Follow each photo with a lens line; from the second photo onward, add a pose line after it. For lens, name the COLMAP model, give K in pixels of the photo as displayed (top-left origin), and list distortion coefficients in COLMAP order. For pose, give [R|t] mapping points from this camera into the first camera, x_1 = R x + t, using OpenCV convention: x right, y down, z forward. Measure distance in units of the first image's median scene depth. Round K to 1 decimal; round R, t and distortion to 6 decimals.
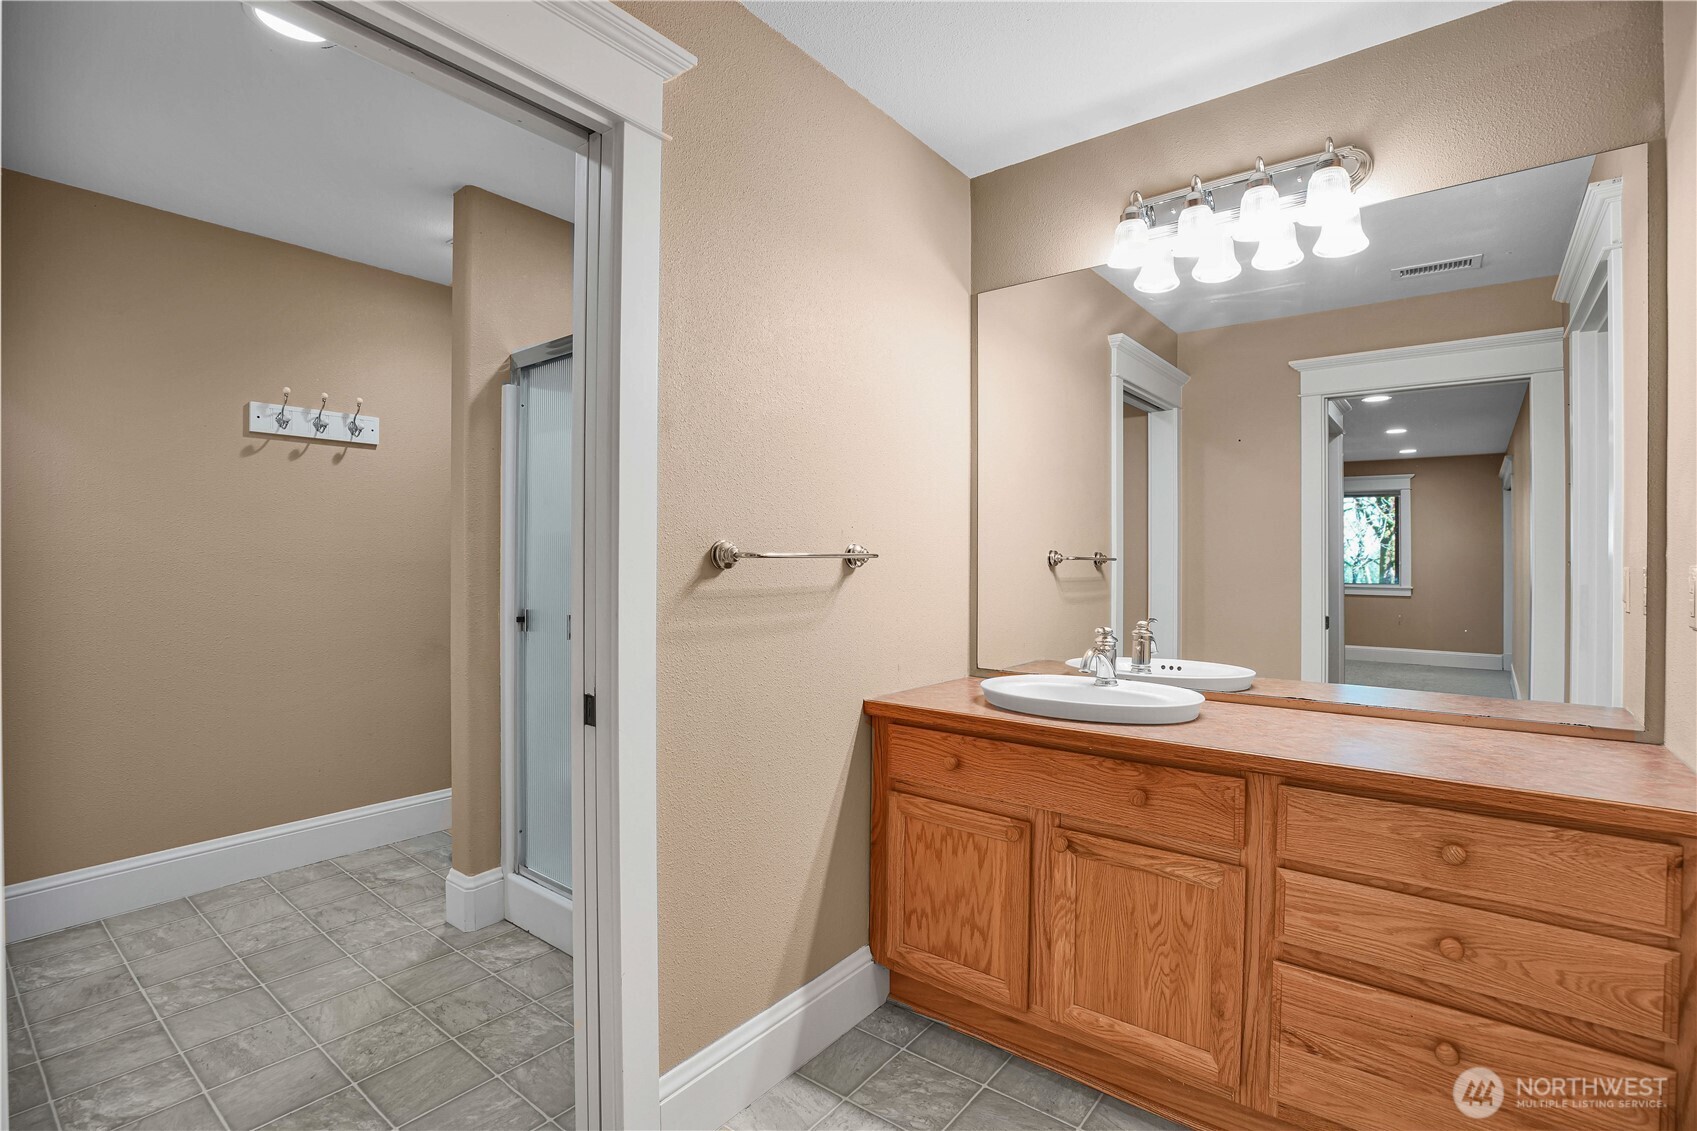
lens RADIAL K [[792.6, 0, 849.6], [0, 792.6, 560.6], [0, 0, 1]] dist [-0.042921, 0.009614]
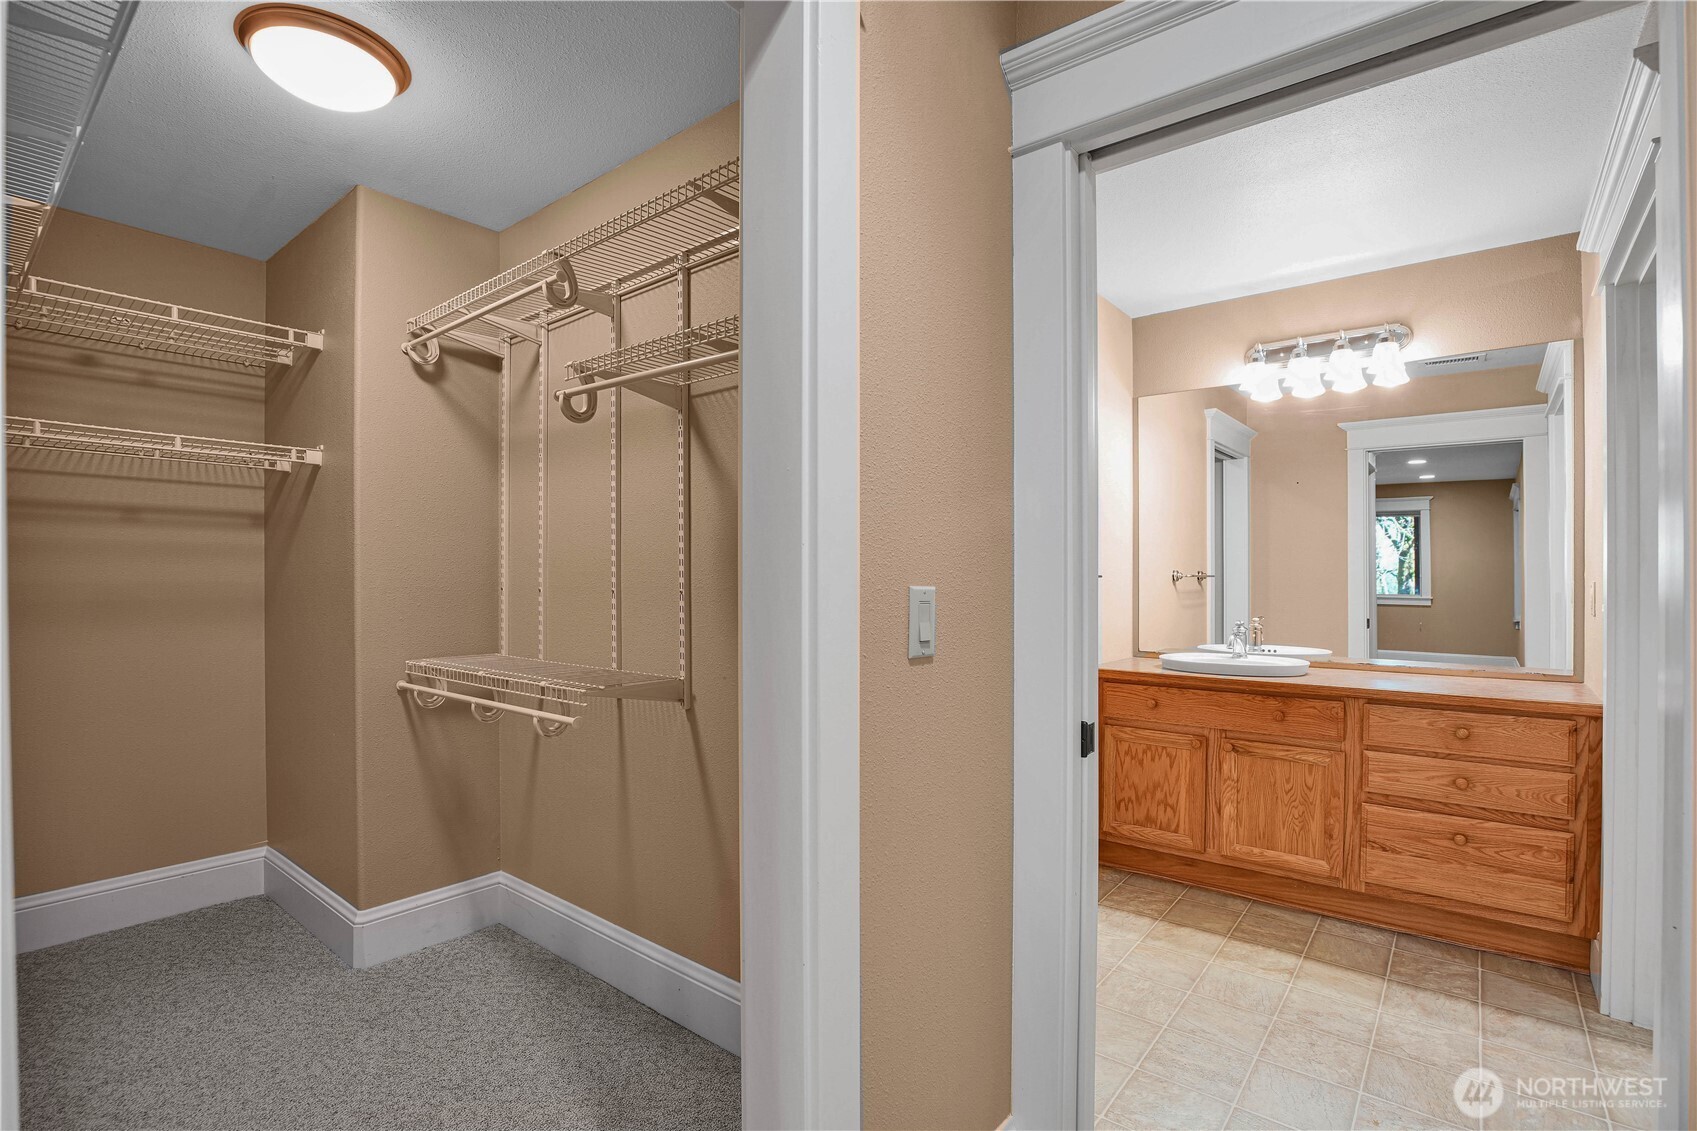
lens RADIAL K [[792.6, 0, 839.5], [0, 792.6, 572.6], [0, 0, 1]] dist [-0.042921, 0.009614]
pose [[0.999725, -0.004373, -0.023033, -0.495372], [0.004336, 0.999989, -0.001681, -0.014099], [0.023040, 0.001580, 0.999733, -0.660147]]
